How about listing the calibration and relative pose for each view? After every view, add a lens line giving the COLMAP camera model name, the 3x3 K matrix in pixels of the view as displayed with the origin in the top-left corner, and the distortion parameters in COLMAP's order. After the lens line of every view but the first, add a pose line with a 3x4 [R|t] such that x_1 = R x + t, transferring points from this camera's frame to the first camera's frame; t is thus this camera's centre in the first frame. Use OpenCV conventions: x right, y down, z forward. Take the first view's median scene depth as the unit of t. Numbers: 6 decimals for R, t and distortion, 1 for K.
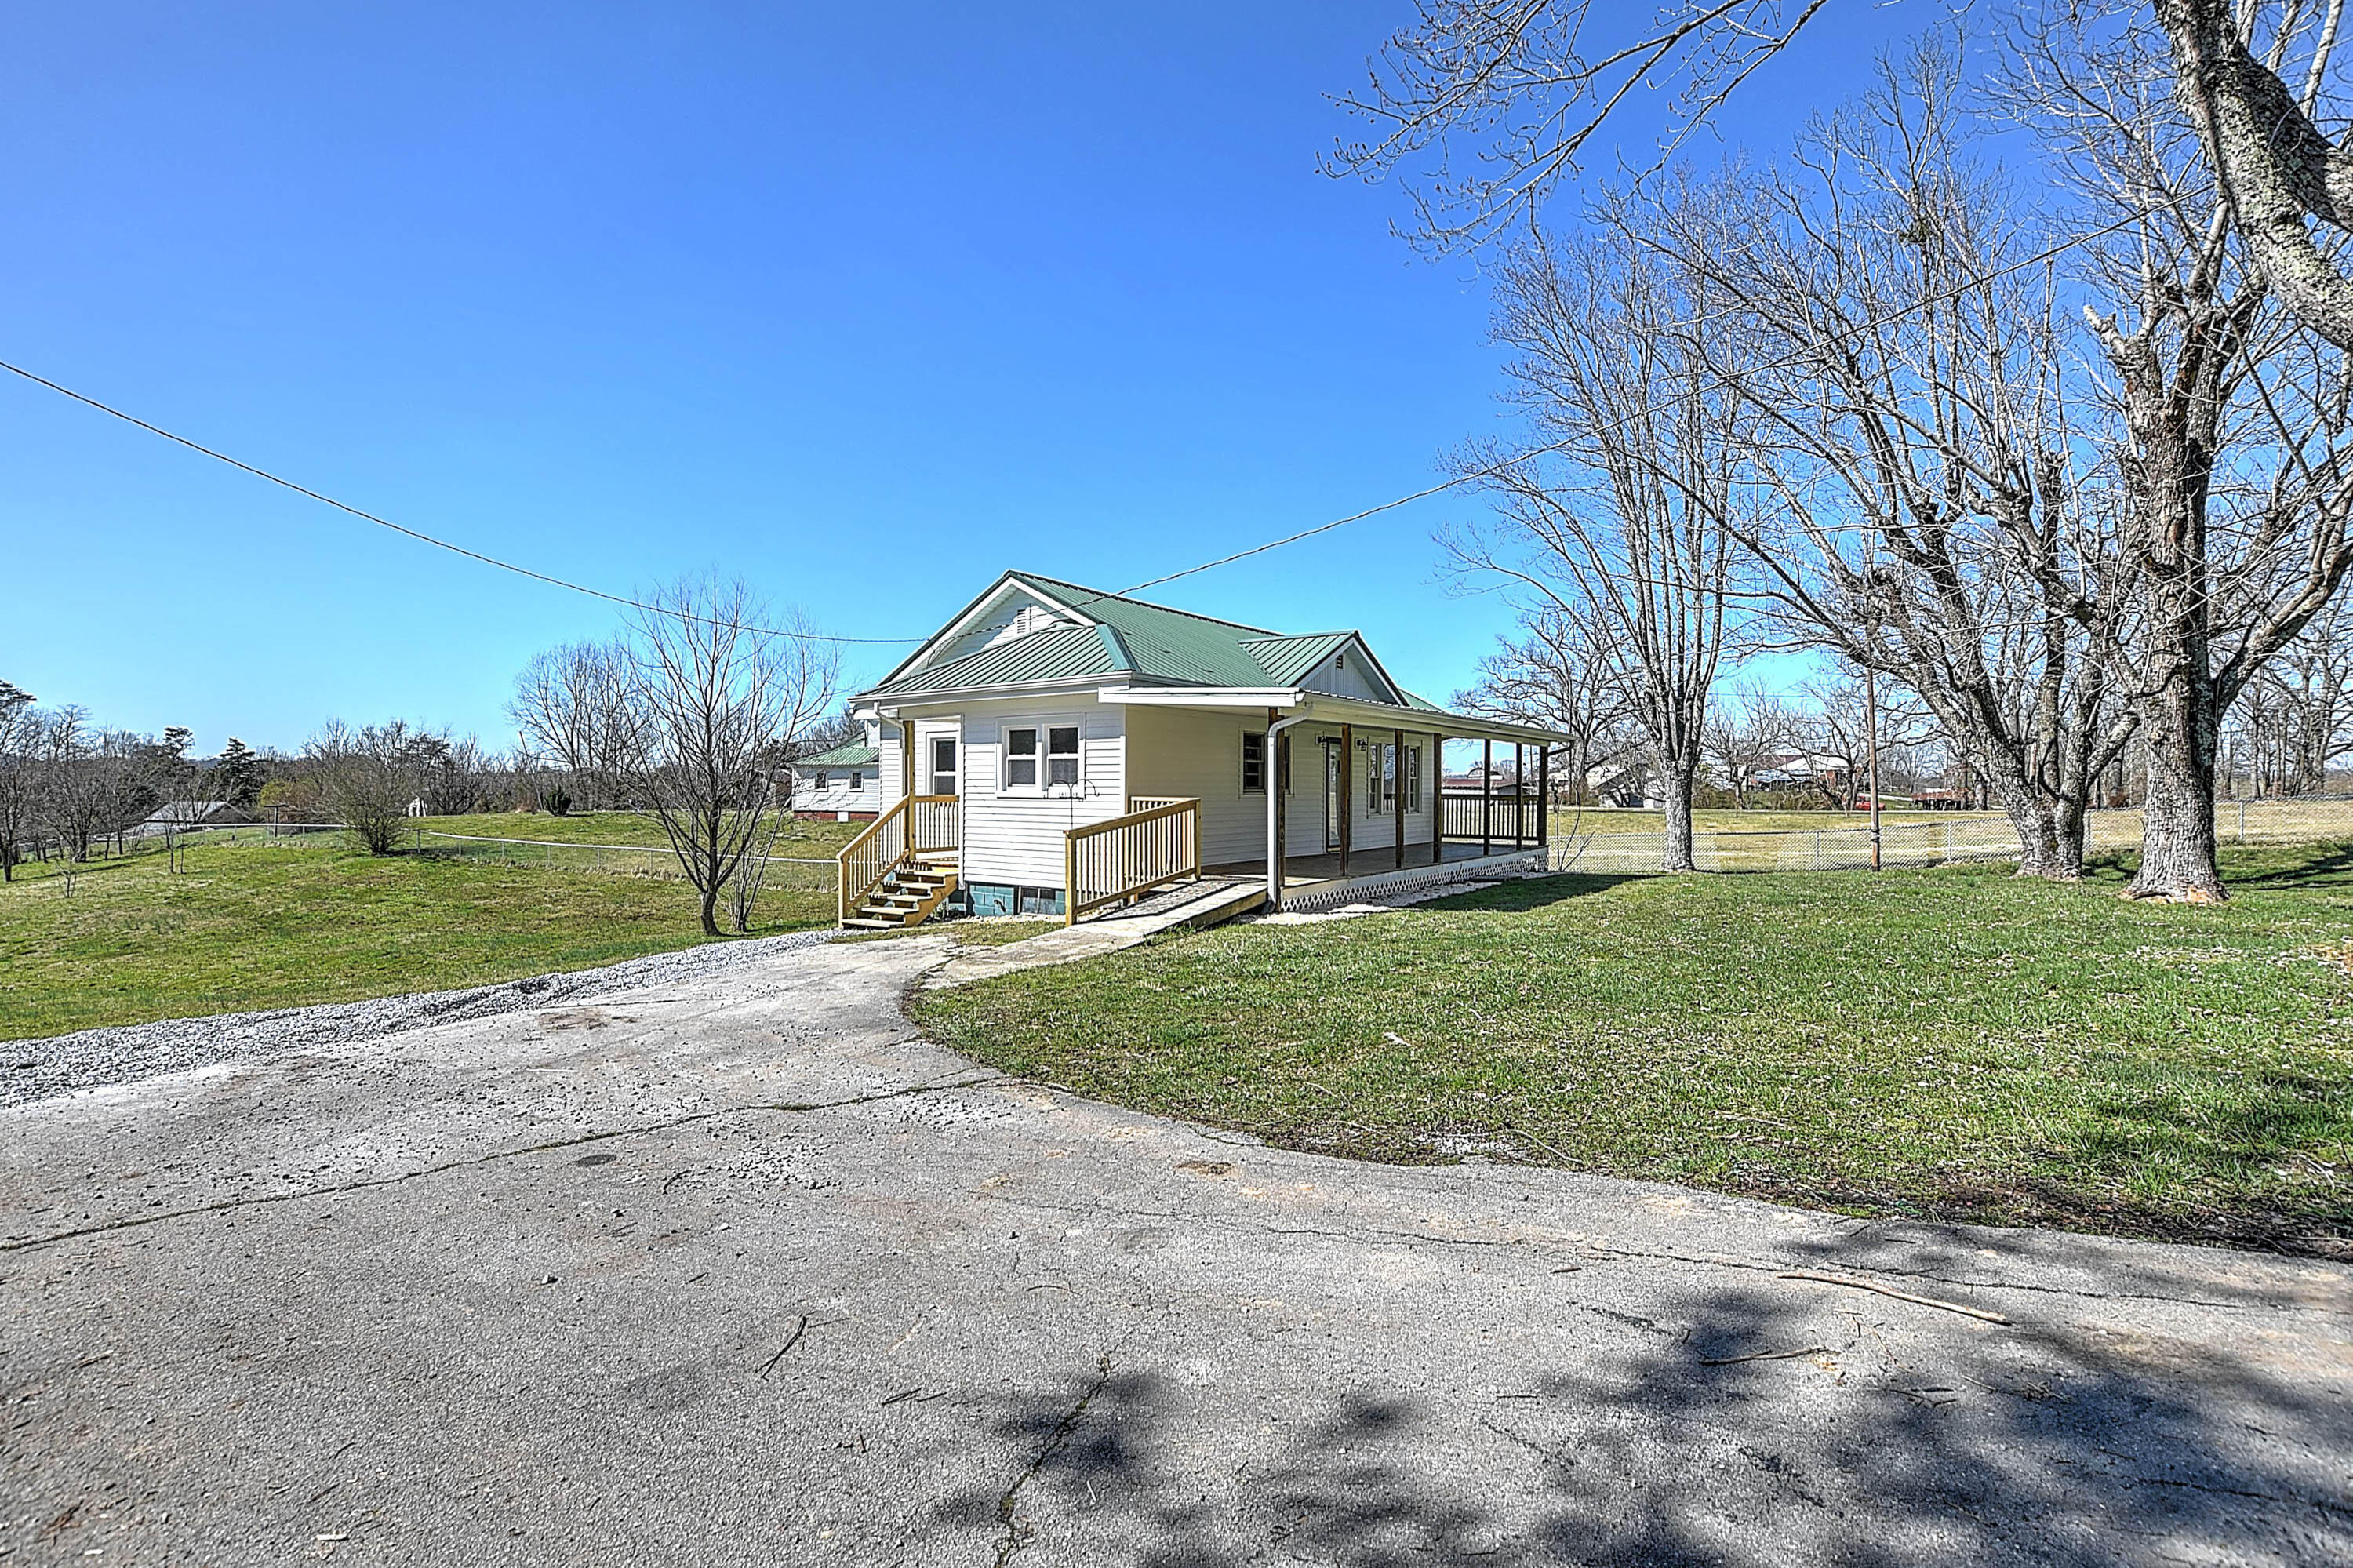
lens RADIAL K [[1039.1, 0, 1162.0], [0, 1039.1, 791.9], [0, 0, 1]] dist [-0.022711, 0.004546]
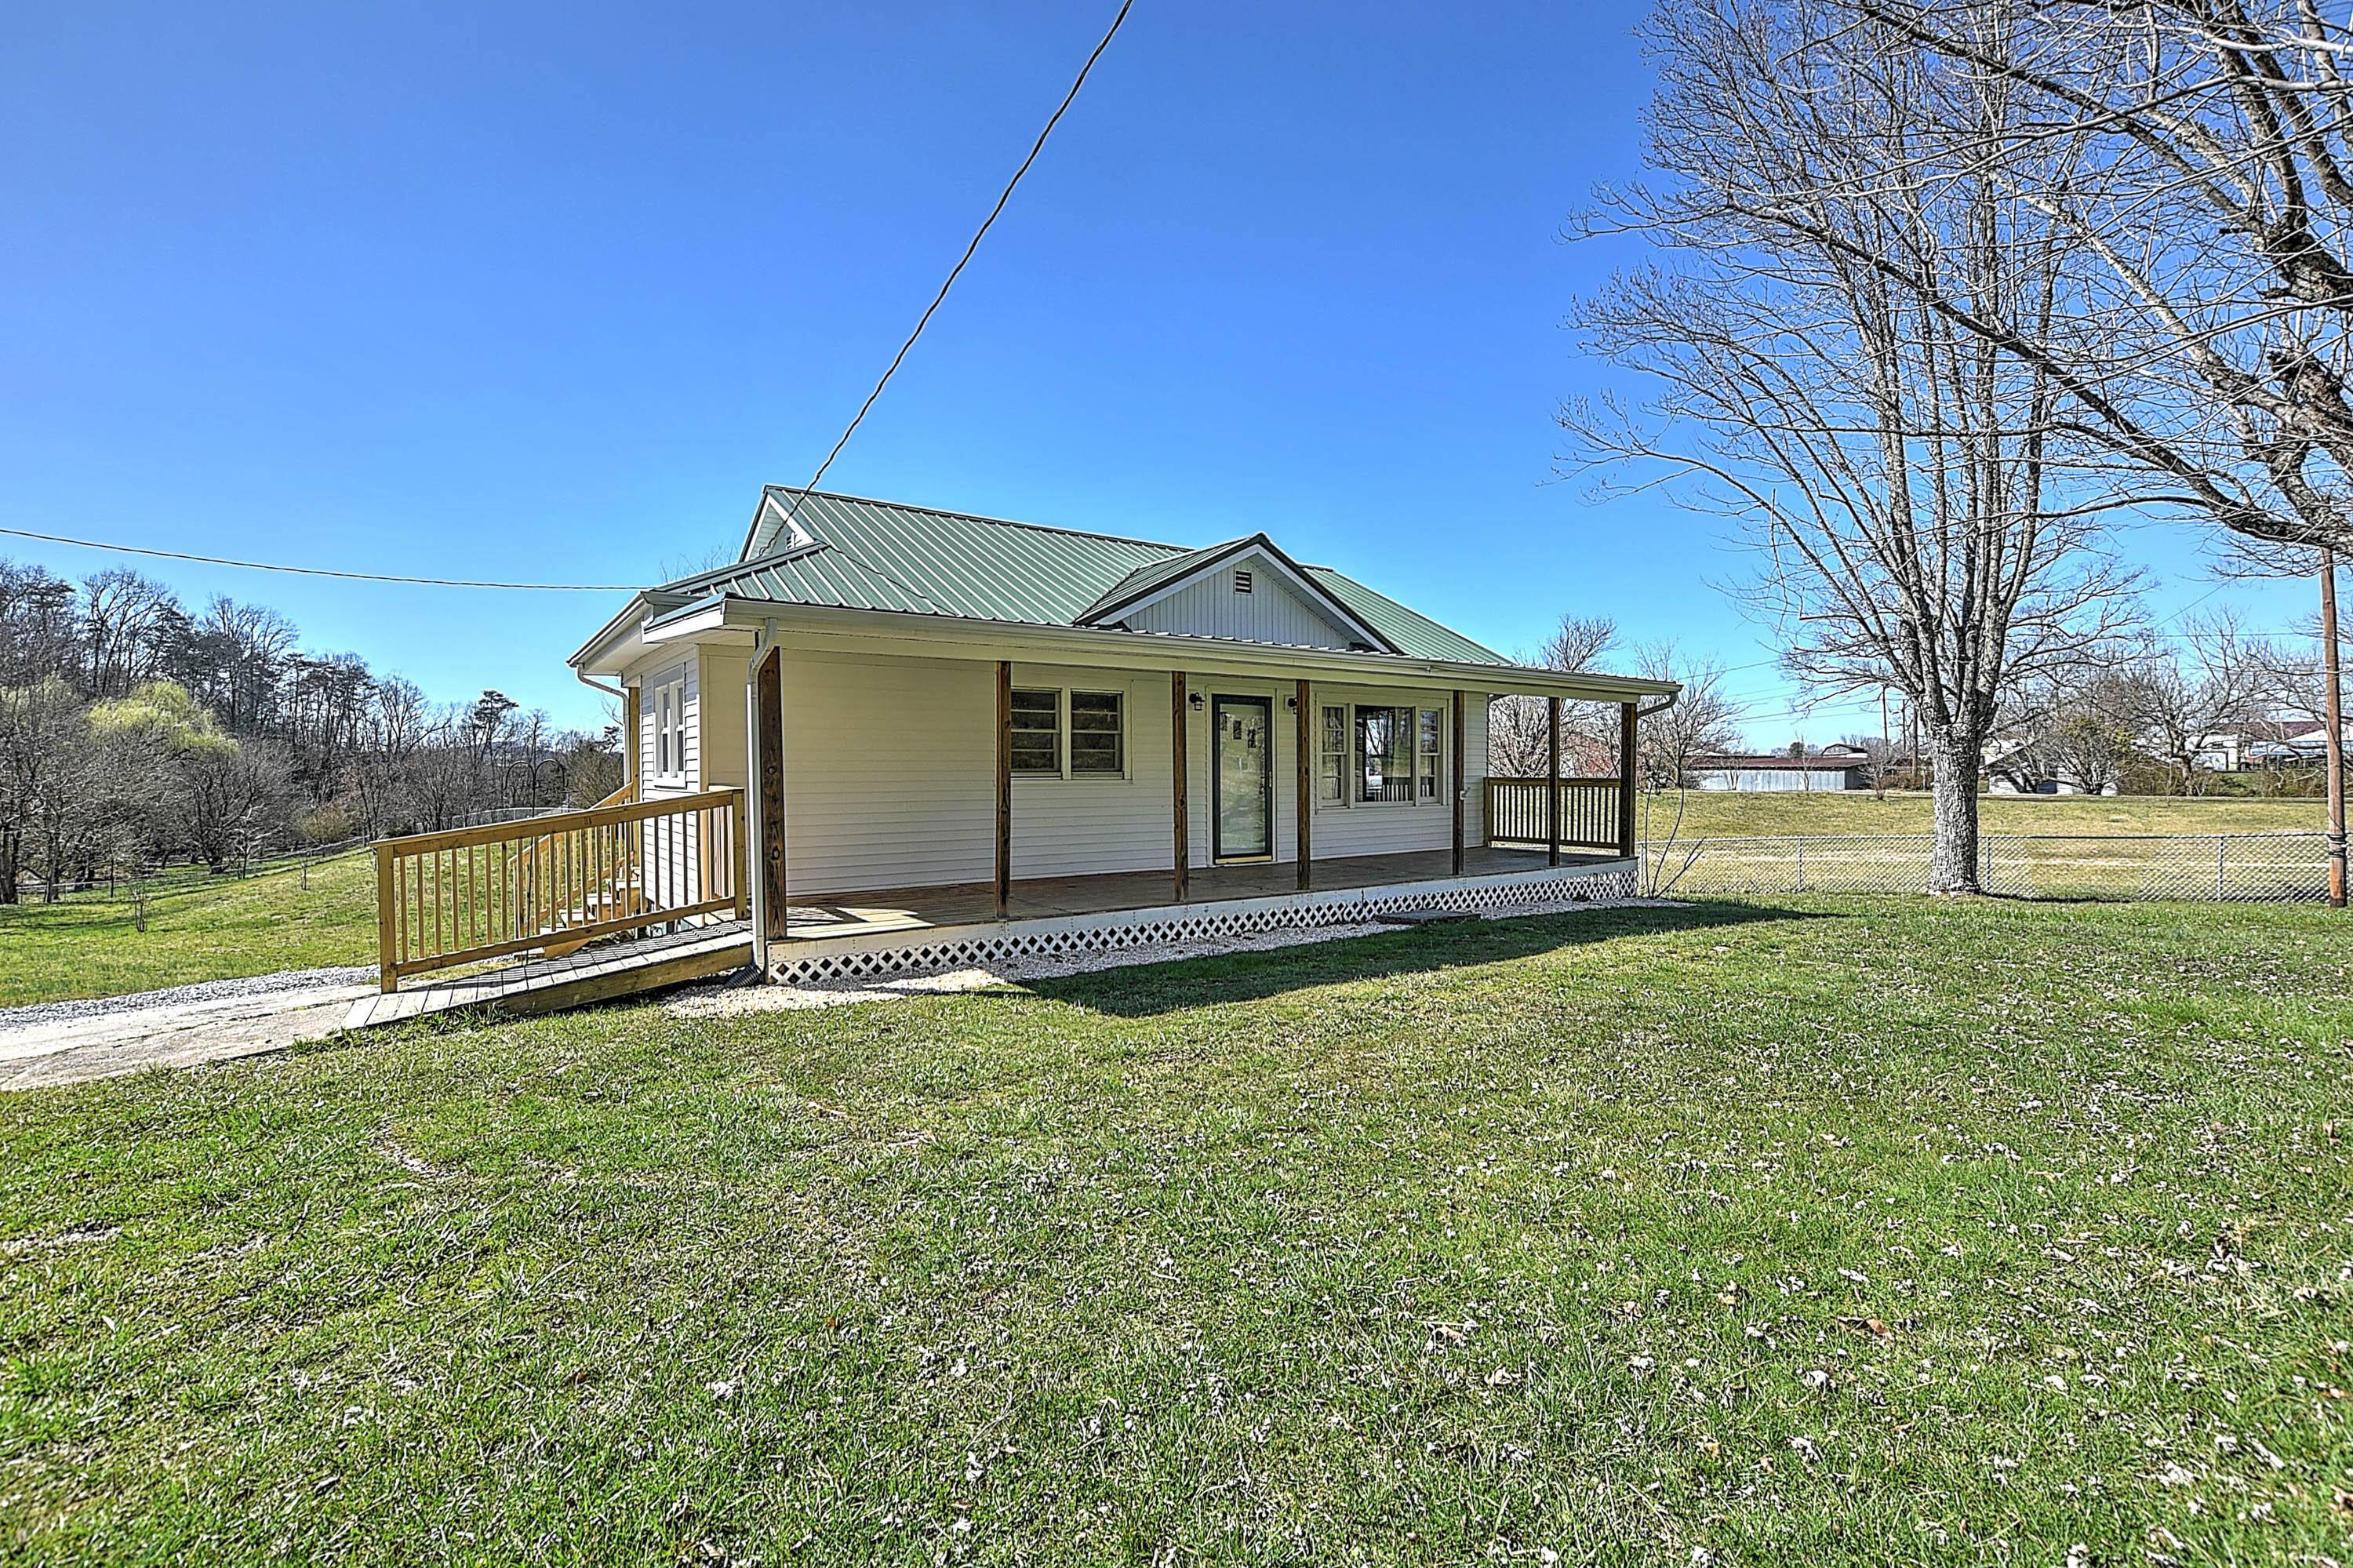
lens RADIAL K [[1039.1, 0, 1157.7], [0, 1039.1, 790.5], [0, 0, 1]] dist [-0.022711, 0.004546]
pose [[0.949980, -0.000768, -0.312311, 0.372450], [0.005252, 0.999895, 0.013515, 0.000504], [0.312267, -0.014480, 0.949884, 0.384864]]
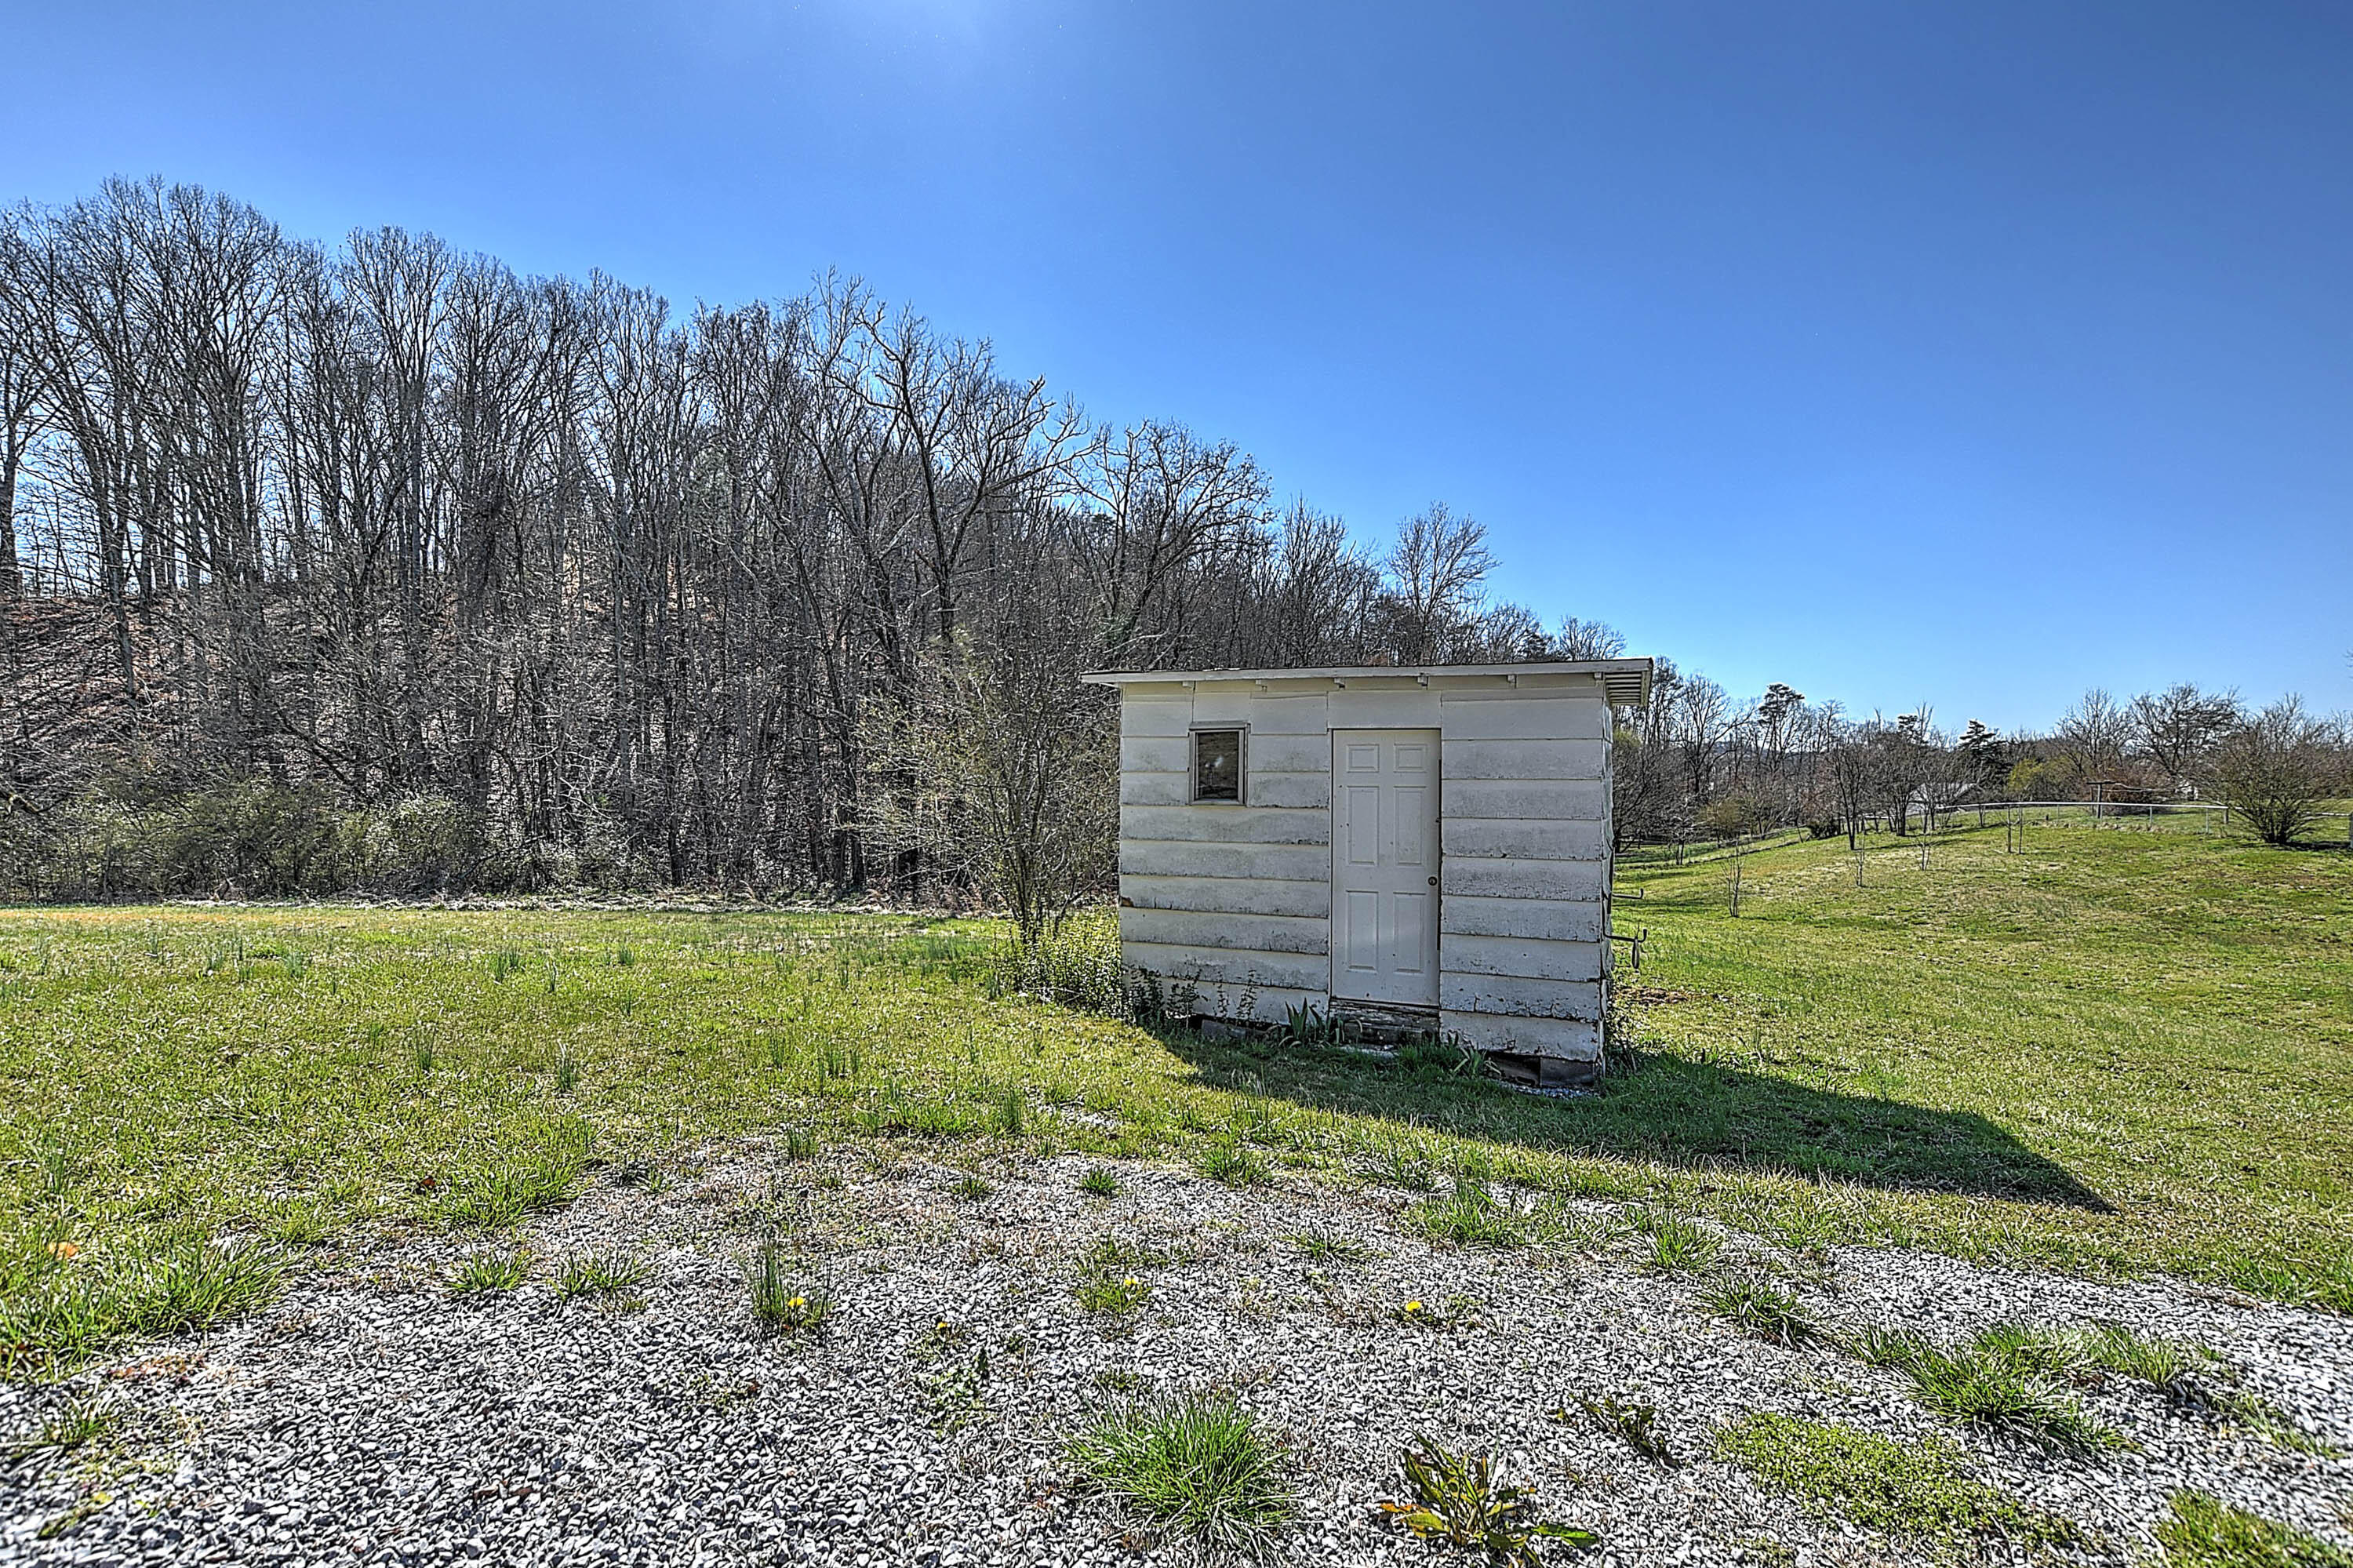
lens RADIAL K [[1039.1, 0, 1162.1], [0, 1039.1, 782.1], [0, 0, 1]] dist [-0.022711, 0.004546]
pose [[0.192767, 0.002552, -0.981241, -0.541531], [0.002089, 0.999993, 0.003011, 0.028604], [0.981242, -0.002630, 0.192760, 0.160217]]
